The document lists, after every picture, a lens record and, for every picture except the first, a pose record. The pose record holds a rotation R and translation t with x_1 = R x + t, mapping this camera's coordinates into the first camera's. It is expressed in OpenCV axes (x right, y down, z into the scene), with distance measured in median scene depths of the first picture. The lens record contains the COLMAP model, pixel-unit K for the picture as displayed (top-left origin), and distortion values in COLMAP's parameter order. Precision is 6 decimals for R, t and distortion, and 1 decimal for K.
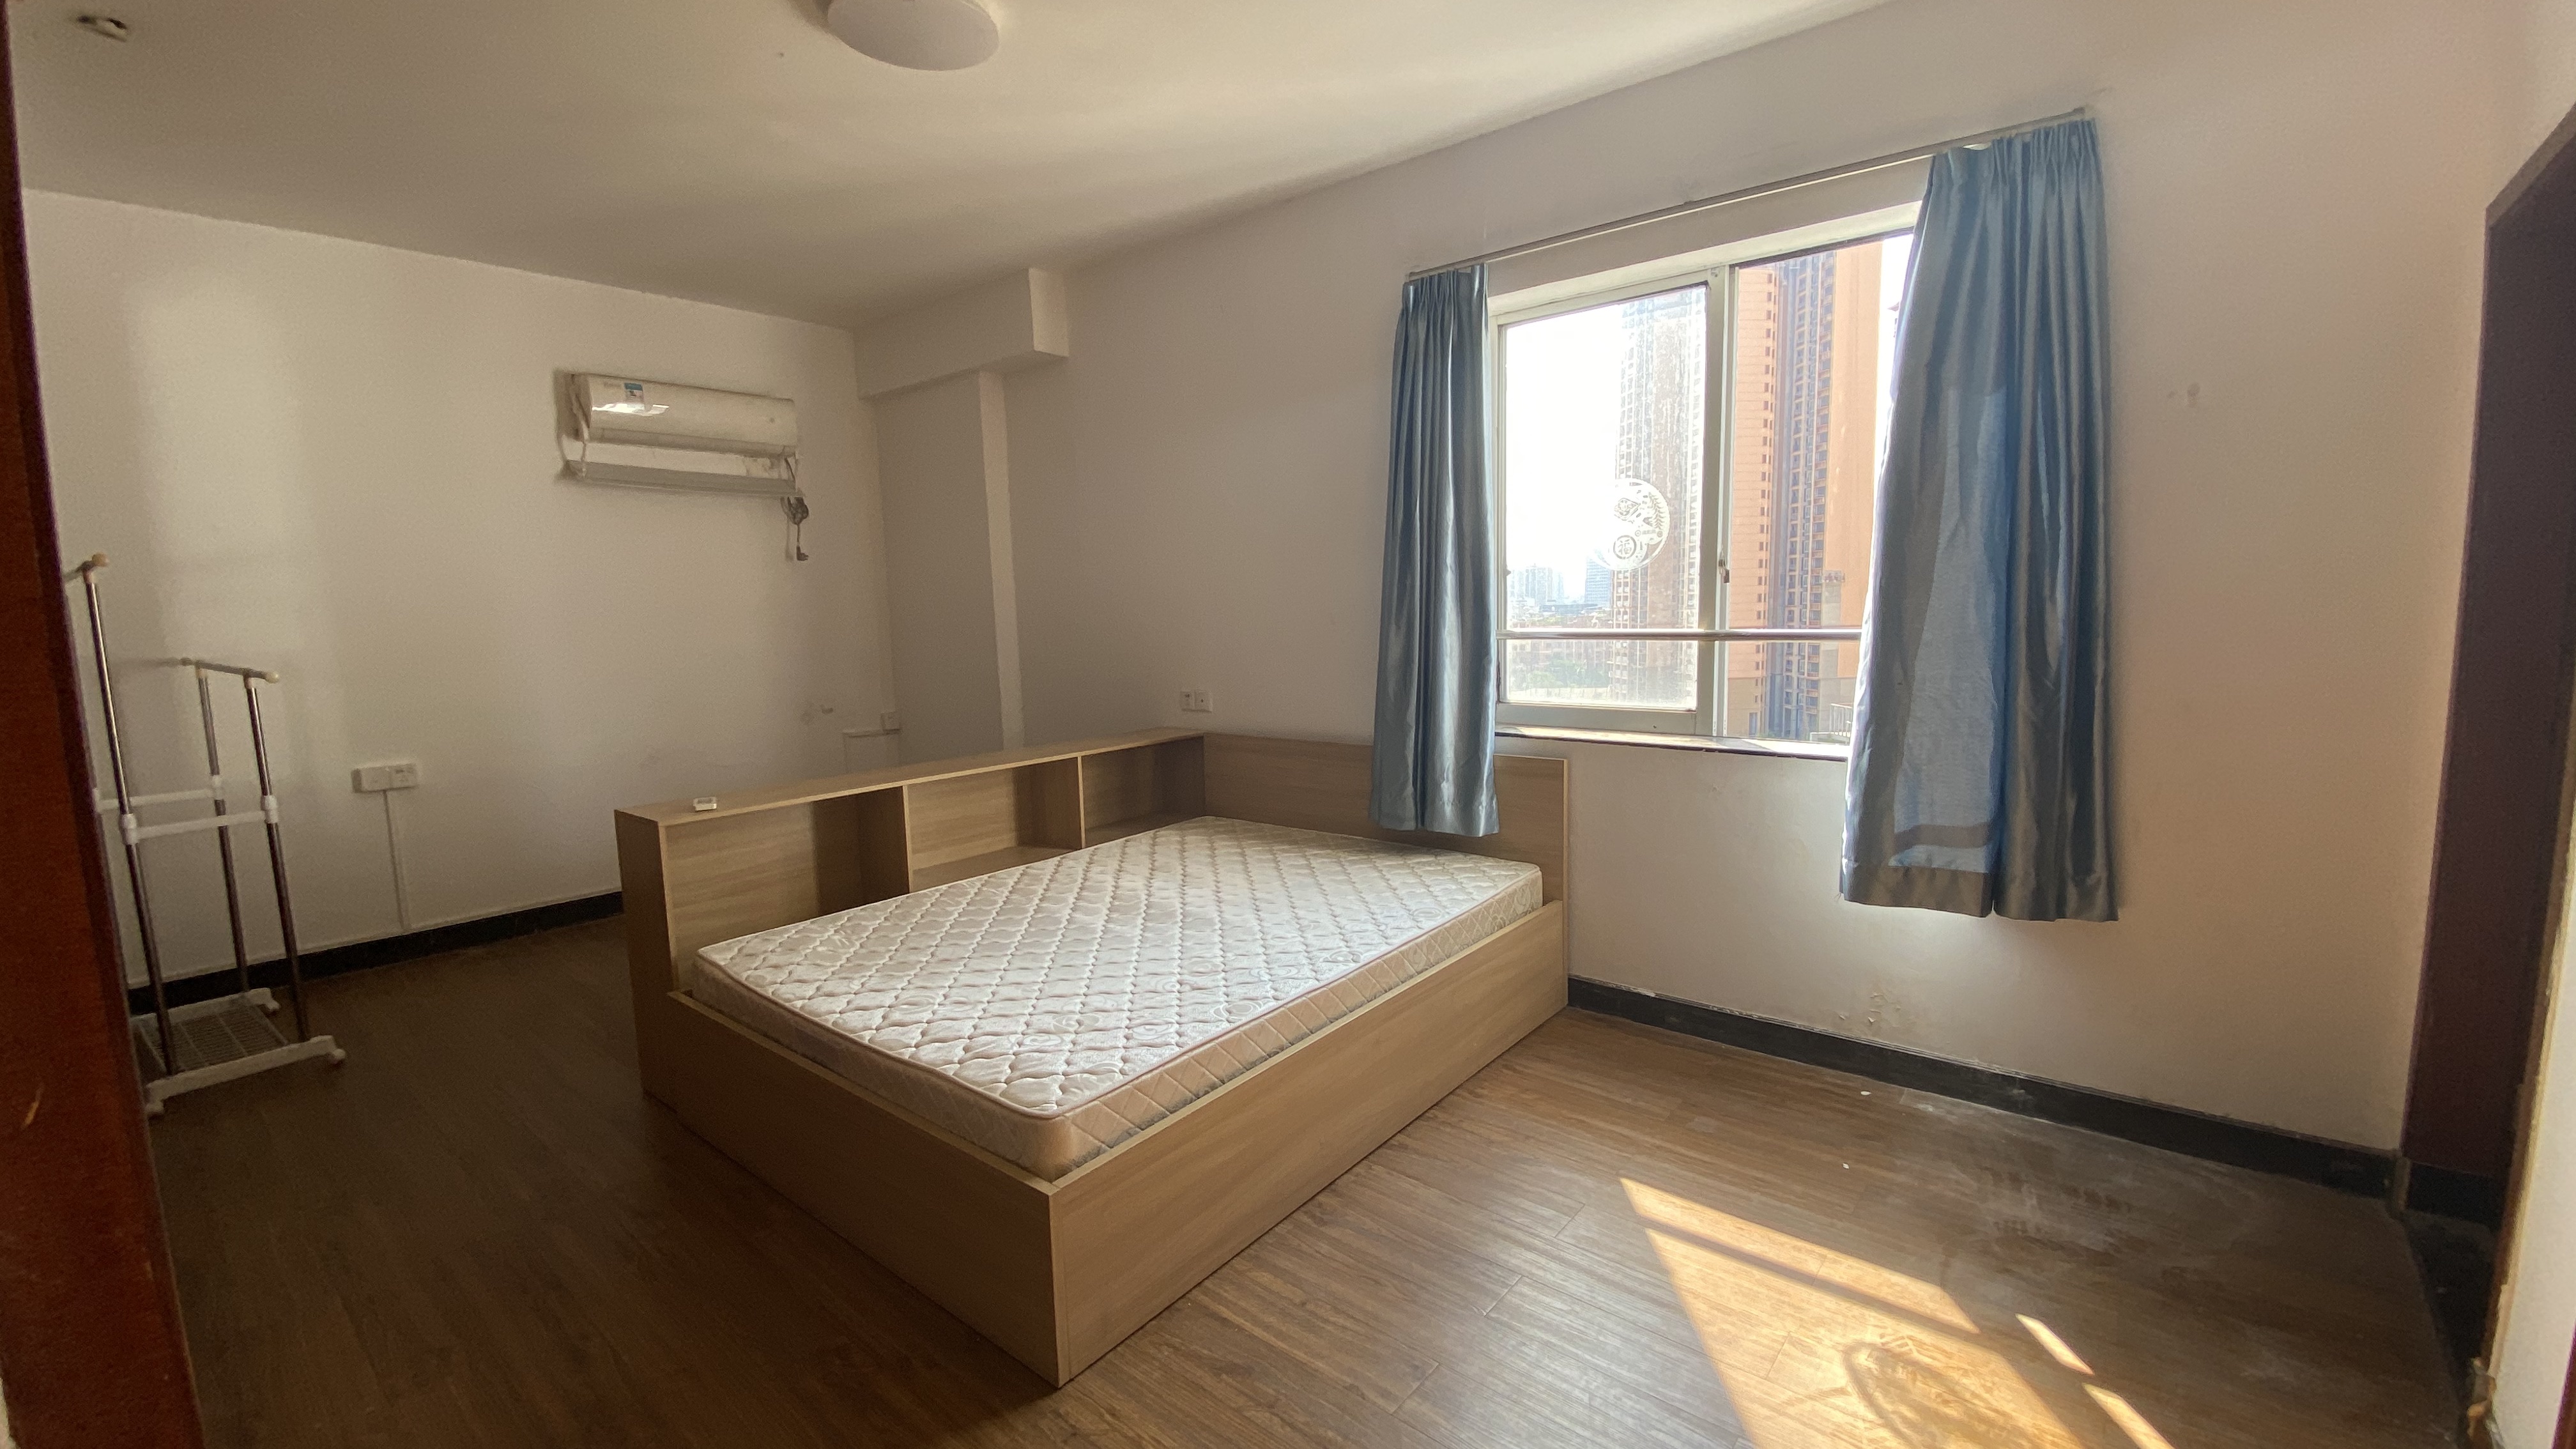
lens RADIAL K [[1048.8, 0, 1276.0], [0, 1048.8, 715.5], [0, 0, 1]] dist [0.040275, -0.026448]
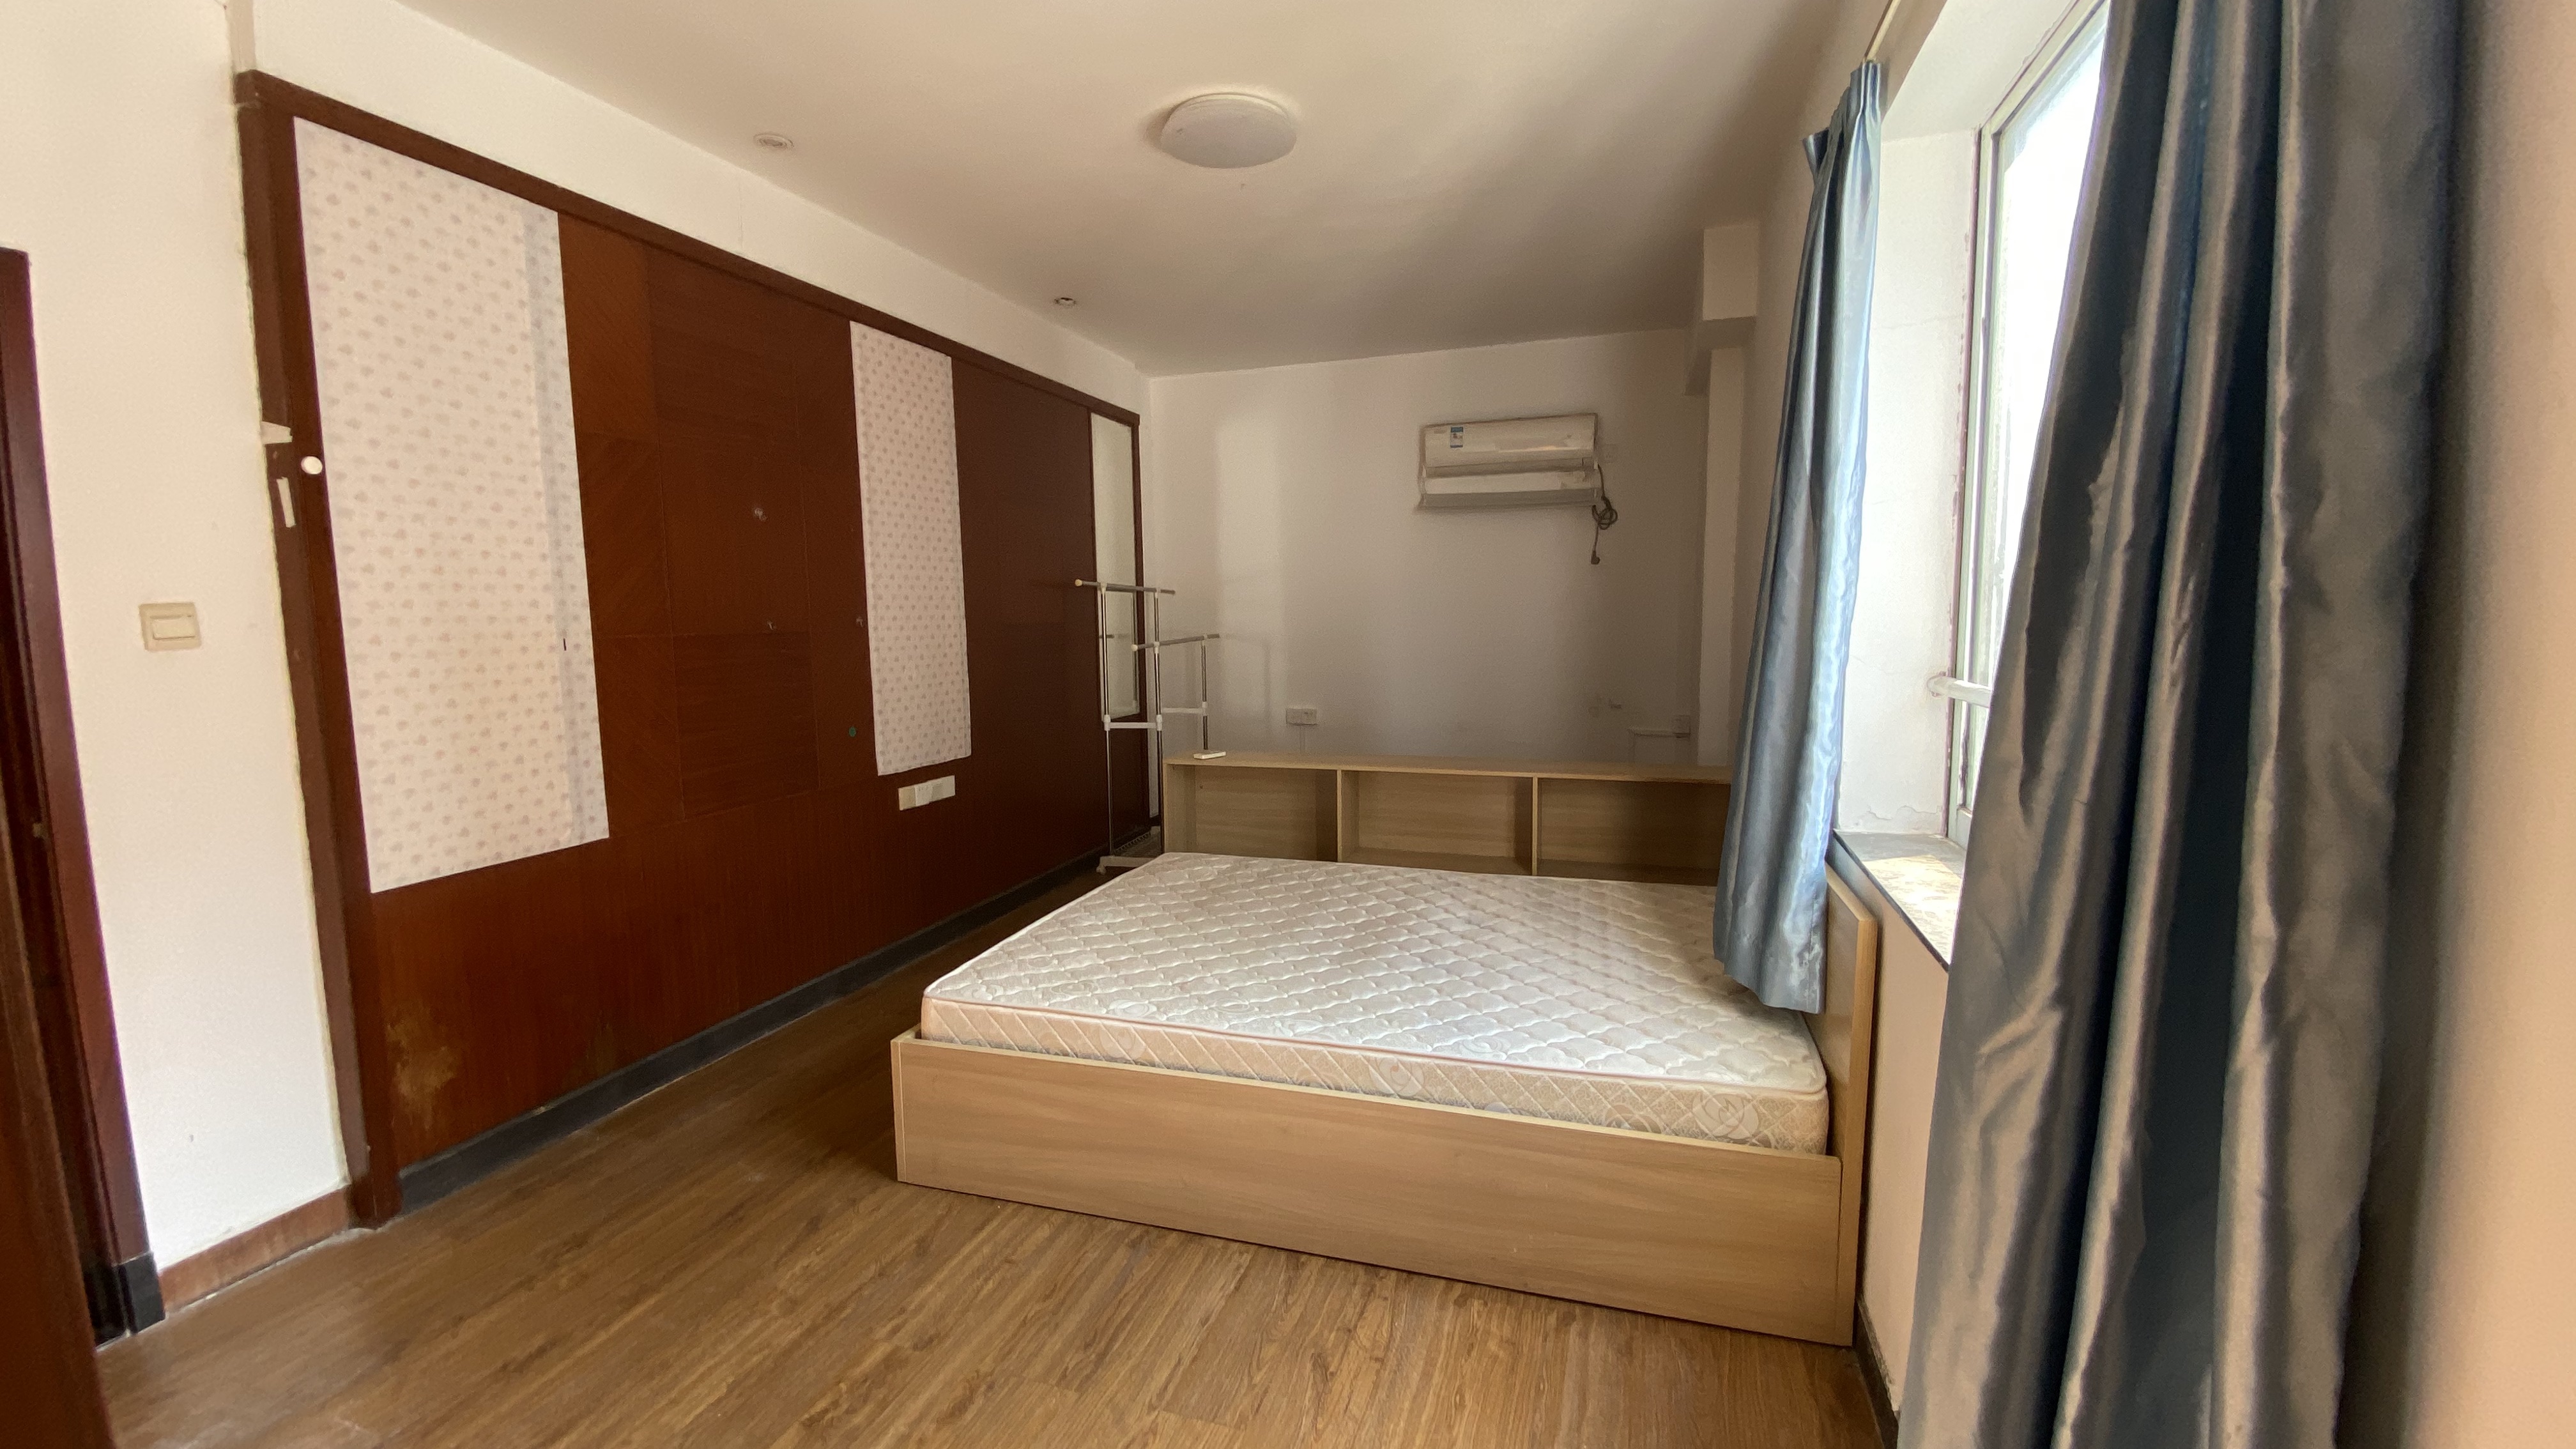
lens RADIAL K [[1048.8, 0, 1276.0], [0, 1048.8, 715.5], [0, 0, 1]] dist [0.040275, -0.026448]
pose [[0.358476, 0.112876, -0.926690, 0.827048], [-0.094034, 0.991980, 0.084454, -0.103410], [0.928791, 0.056866, 0.366216, 0.612723]]
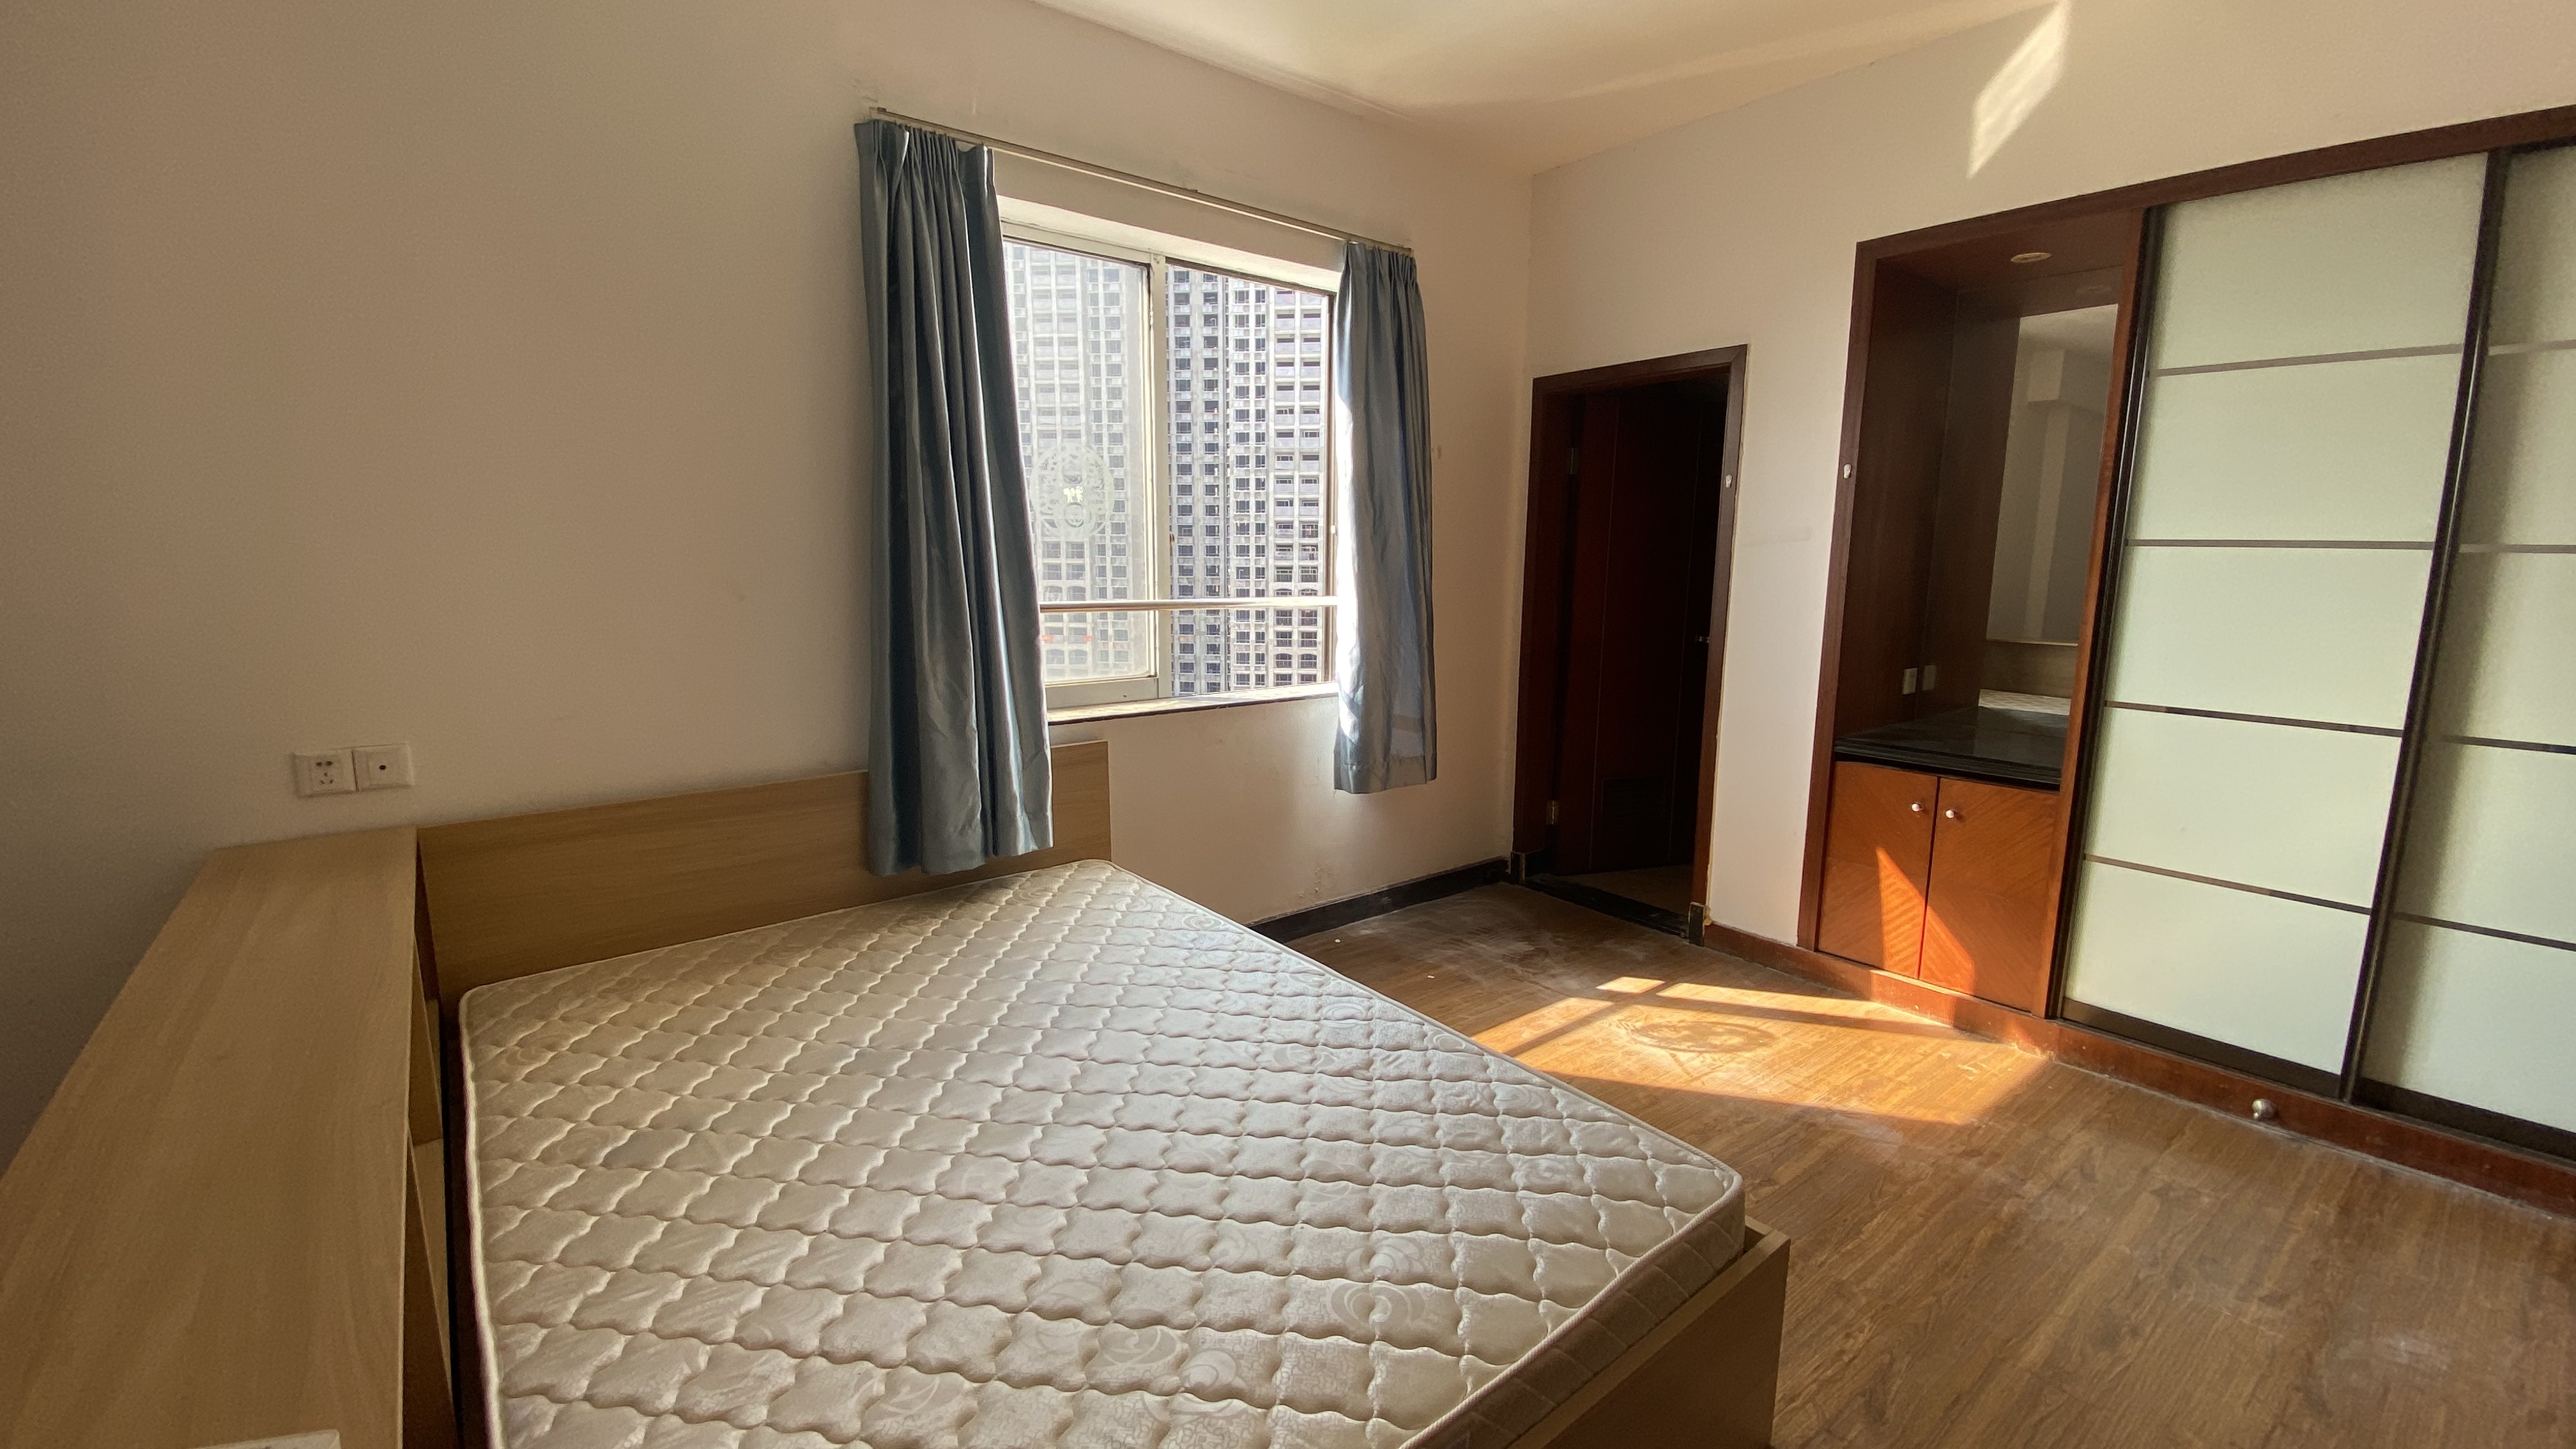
lens RADIAL K [[1048.8, 0, 1276.0], [0, 1048.8, 715.5], [0, 0, 1]] dist [0.040275, -0.026448]
pose [[0.213031, -0.131788, 0.968117, -0.734046], [0.094714, 0.988980, 0.113787, -0.088407], [-0.972444, 0.067454, 0.223166, 0.782437]]
